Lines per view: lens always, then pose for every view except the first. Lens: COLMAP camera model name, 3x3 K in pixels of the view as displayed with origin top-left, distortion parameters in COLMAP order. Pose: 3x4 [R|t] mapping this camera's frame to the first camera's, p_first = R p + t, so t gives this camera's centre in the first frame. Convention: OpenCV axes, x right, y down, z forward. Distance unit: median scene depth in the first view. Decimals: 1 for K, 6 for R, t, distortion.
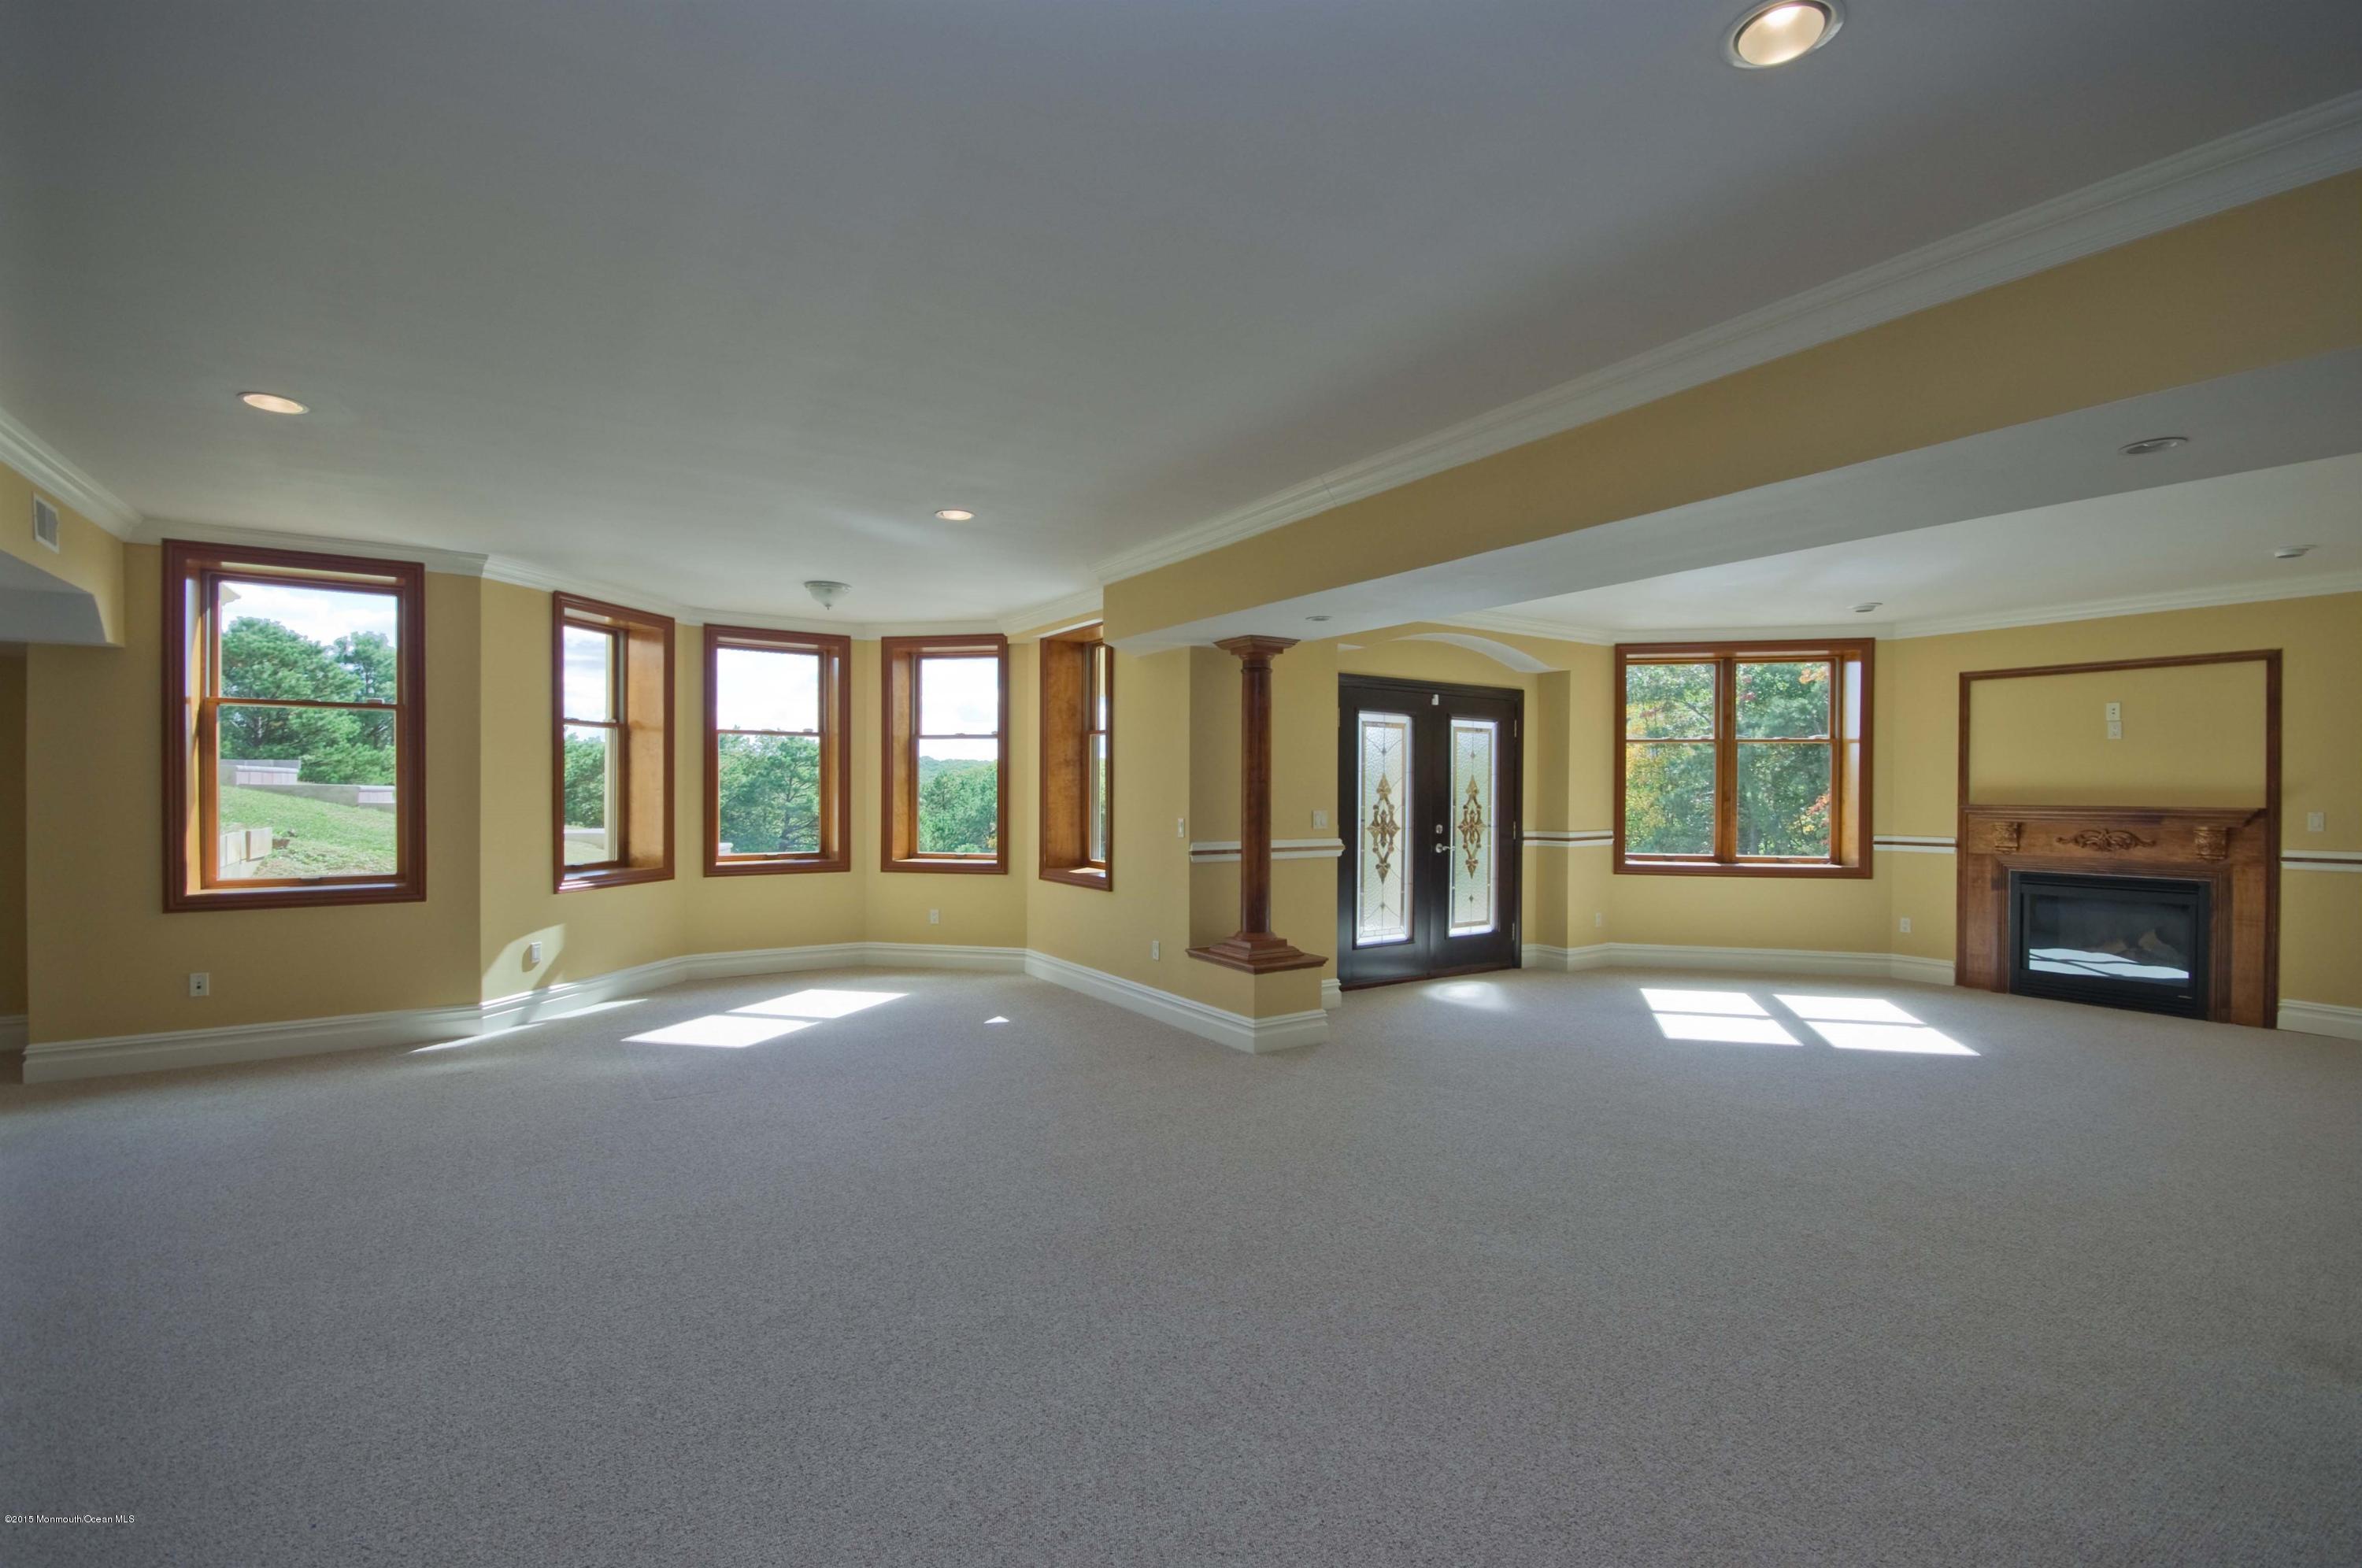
lens RADIAL K [[1046.1, 0, 1191.2], [0, 1046.1, 793.8], [0, 0, 1]] dist [0.002014, -0.000422]
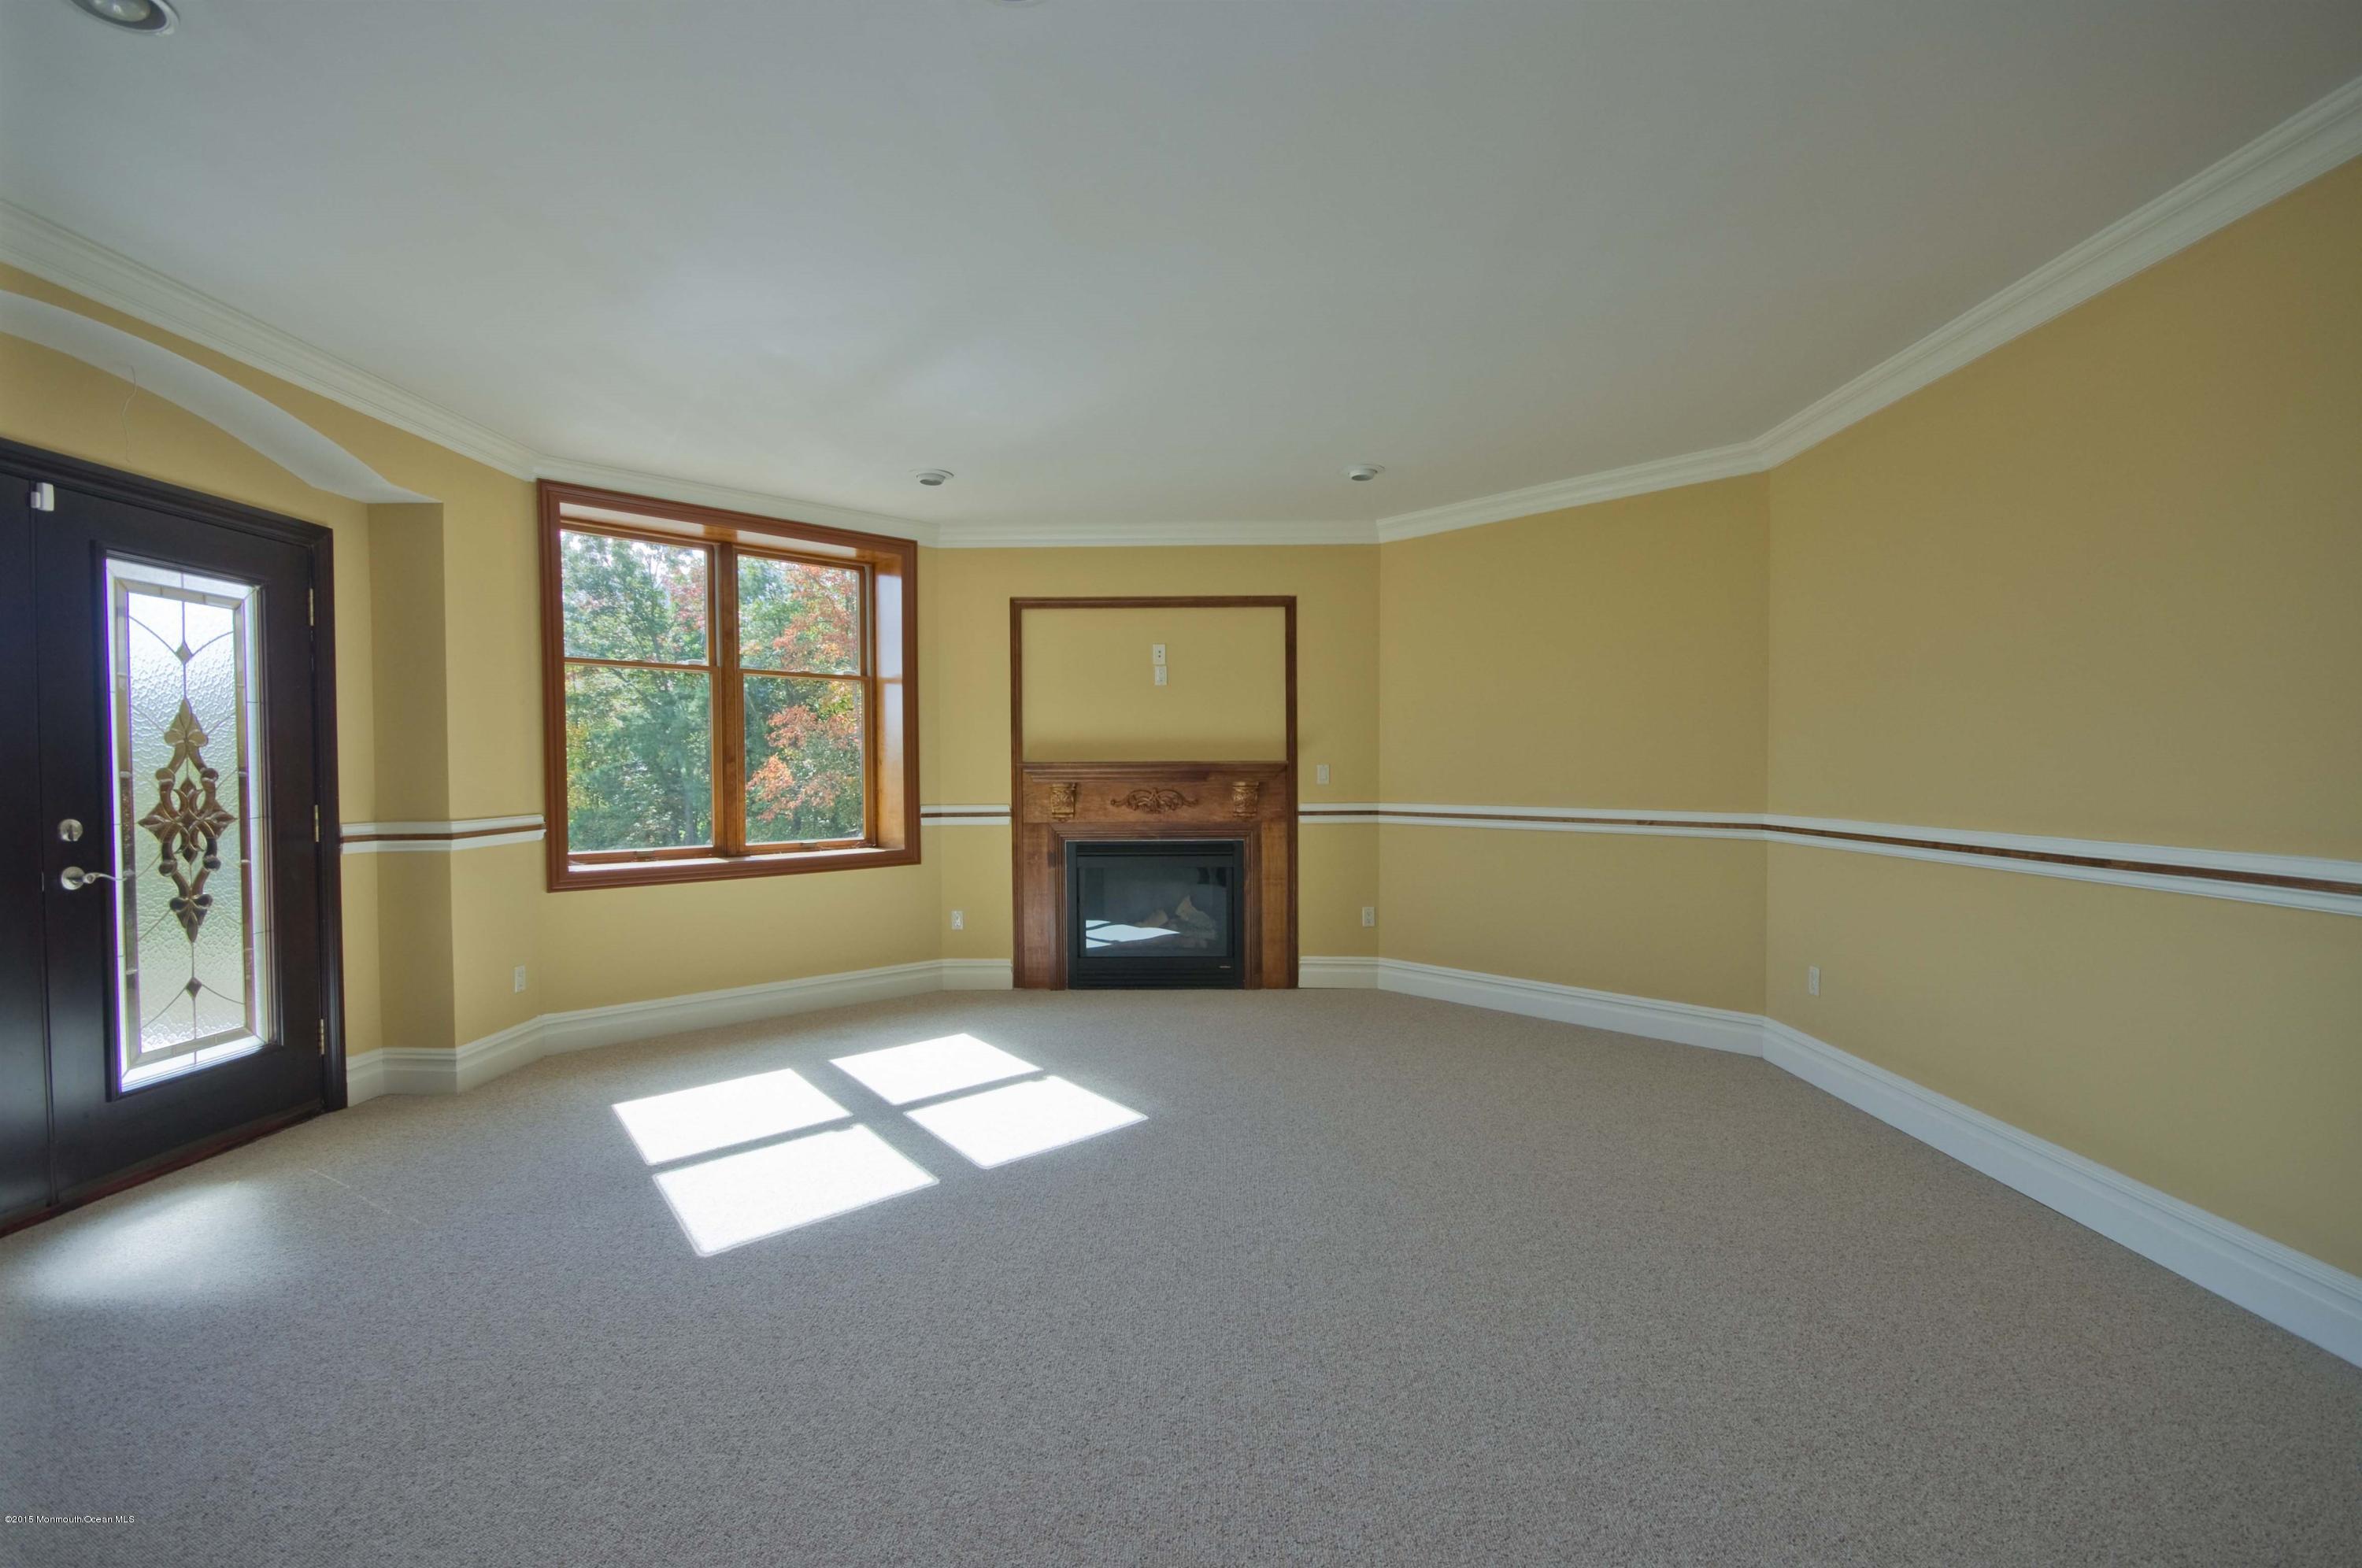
lens RADIAL K [[1046.1, 0, 1194.9], [0, 1046.1, 794.3], [0, 0, 1]] dist [0.002014, -0.000422]
pose [[0.576561, -0.028249, 0.816566, 0.158737], [0.012156, 0.999588, 0.025997, 0.015111], [-0.816964, -0.005063, 0.576667, 0.422818]]
